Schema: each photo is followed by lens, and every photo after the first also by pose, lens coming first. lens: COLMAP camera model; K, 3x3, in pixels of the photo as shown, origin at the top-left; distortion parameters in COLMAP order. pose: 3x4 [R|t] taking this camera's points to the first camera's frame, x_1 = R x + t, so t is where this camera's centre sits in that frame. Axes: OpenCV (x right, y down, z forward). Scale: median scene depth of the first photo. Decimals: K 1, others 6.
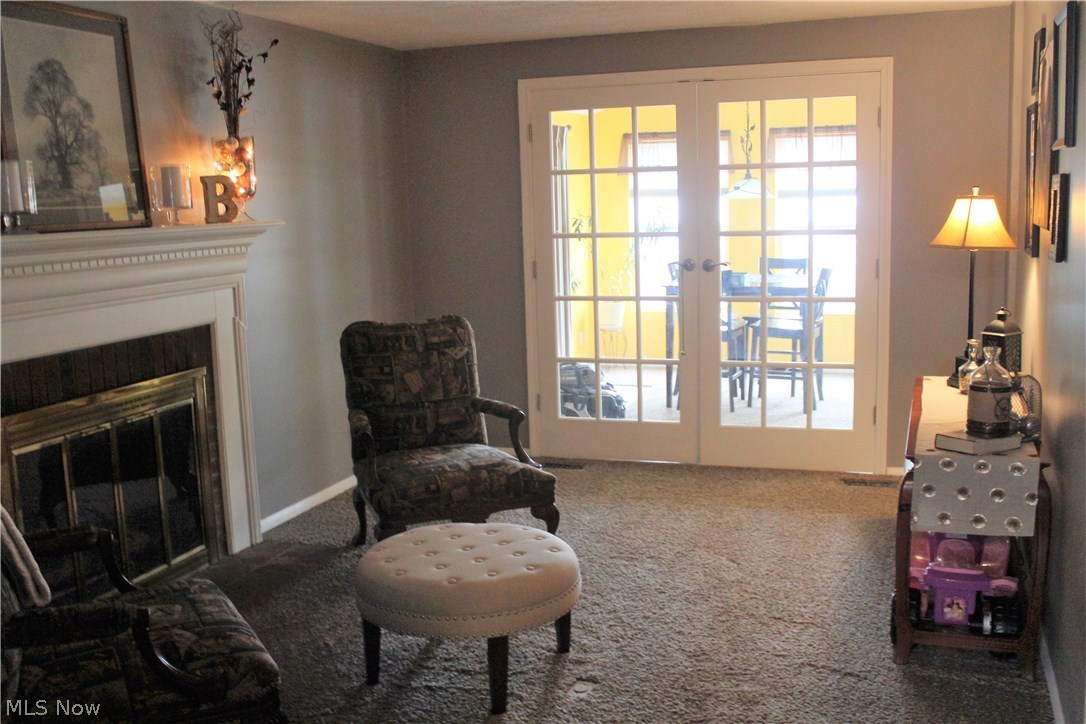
lens RADIAL K [[1085.3, 0, 543.3], [0, 1085.3, 380.0], [0, 0, 1]] dist [-0.123317, 0.123226]
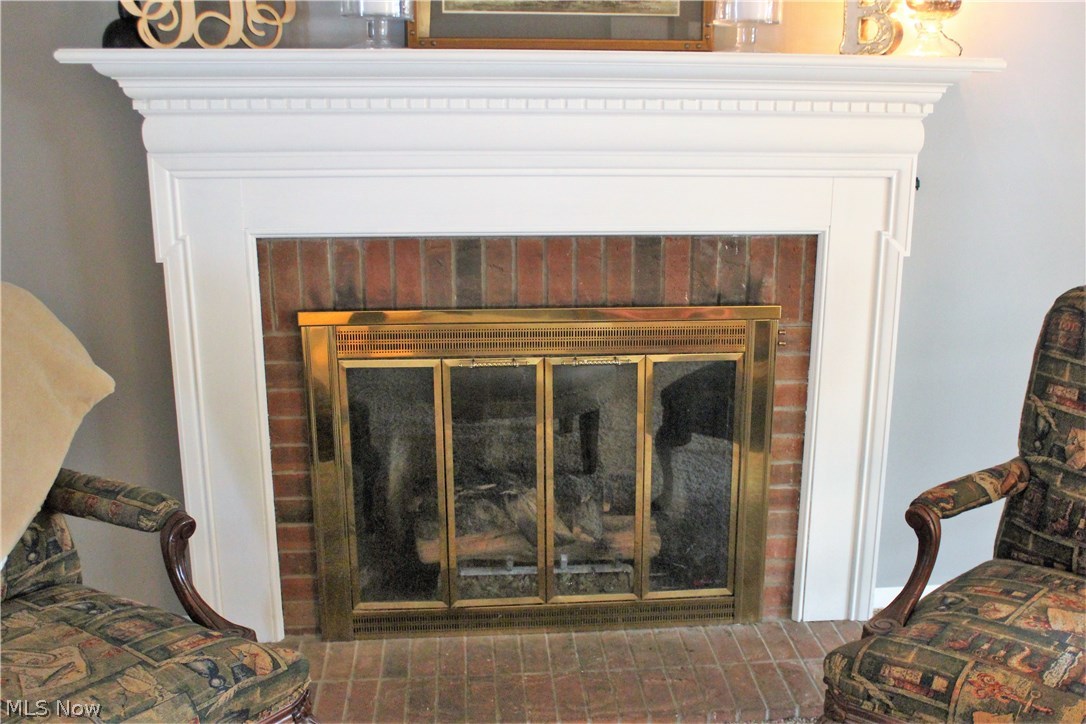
lens RADIAL K [[1241.0, 0, 543.0], [0, 1241.0, 362.0], [0, 0, 1]] dist [-0.169351, 0.161458]
pose [[0.425582, 0.260365, -0.866654, 0.203770], [-0.168214, 0.963784, 0.206941, -0.094191], [0.889148, 0.057713, 0.453967, 0.559153]]
